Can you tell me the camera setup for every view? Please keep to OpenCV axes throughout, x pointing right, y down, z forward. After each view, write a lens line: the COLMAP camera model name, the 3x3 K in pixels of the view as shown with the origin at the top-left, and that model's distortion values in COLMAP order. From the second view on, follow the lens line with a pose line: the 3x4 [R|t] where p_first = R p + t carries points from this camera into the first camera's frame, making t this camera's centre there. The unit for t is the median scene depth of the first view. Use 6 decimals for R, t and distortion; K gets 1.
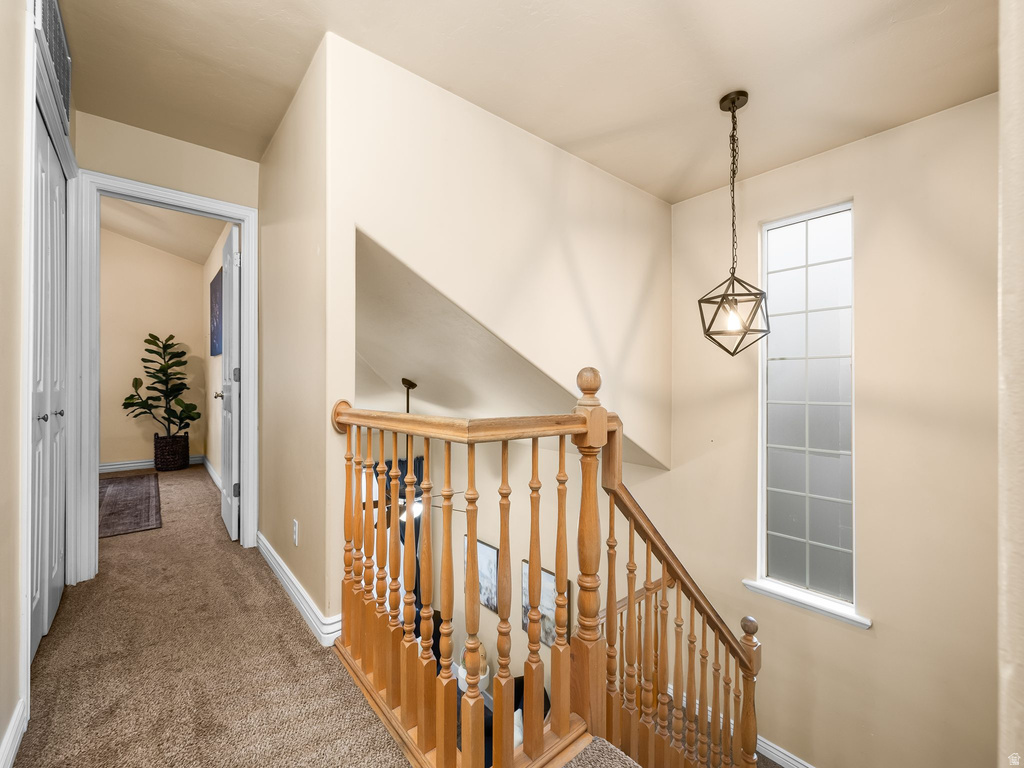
lens RADIAL K [[431.6, 0, 504.1], [0, 431.6, 375.4], [0, 0, 1]] dist [-0.009832, 0.000066]
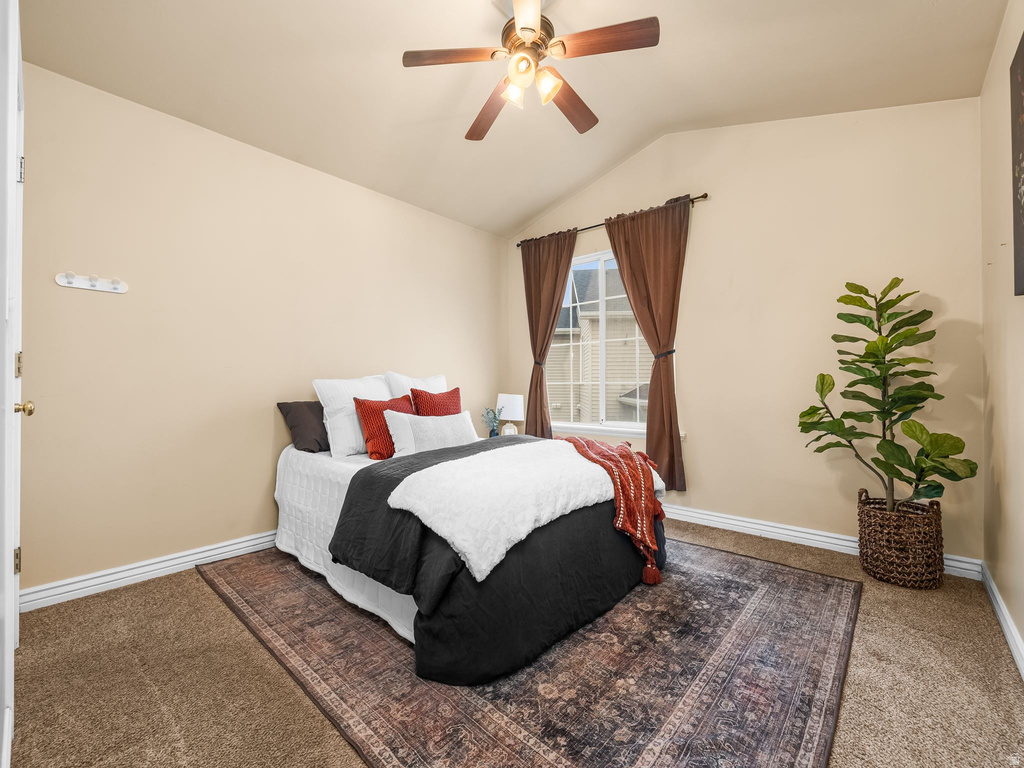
lens RADIAL K [[431.6, 0, 502.2], [0, 431.6, 382.7], [0, 0, 1]] dist [-0.009832, 0.000066]
pose [[0.119072, -0.007627, -0.992856, -0.390223], [0.010659, 0.999923, -0.006403, 0.015470], [0.992828, -0.009820, 0.119144, 0.551138]]
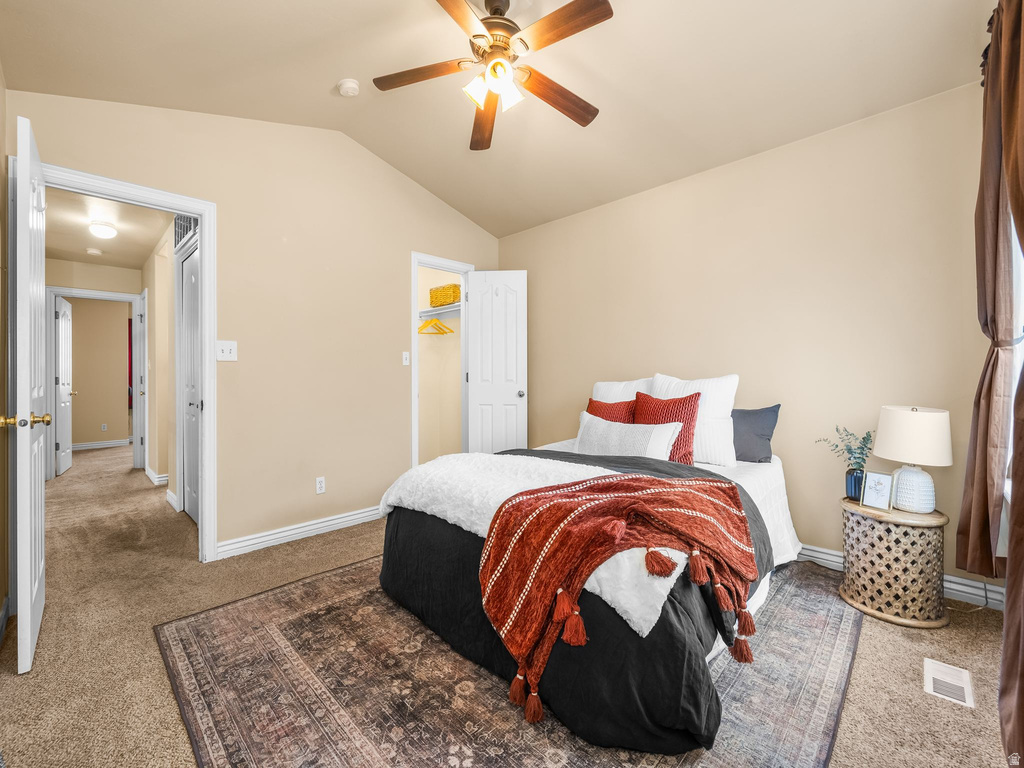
lens RADIAL K [[431.6, 0, 512.3], [0, 431.6, 377.2], [0, 0, 1]] dist [-0.009832, 0.000066]
pose [[-0.995698, -0.001125, -0.092650, -1.034332], [-0.000405, 0.999970, -0.007790, -0.006638], [0.092656, -0.007719, -0.995668, 1.361755]]
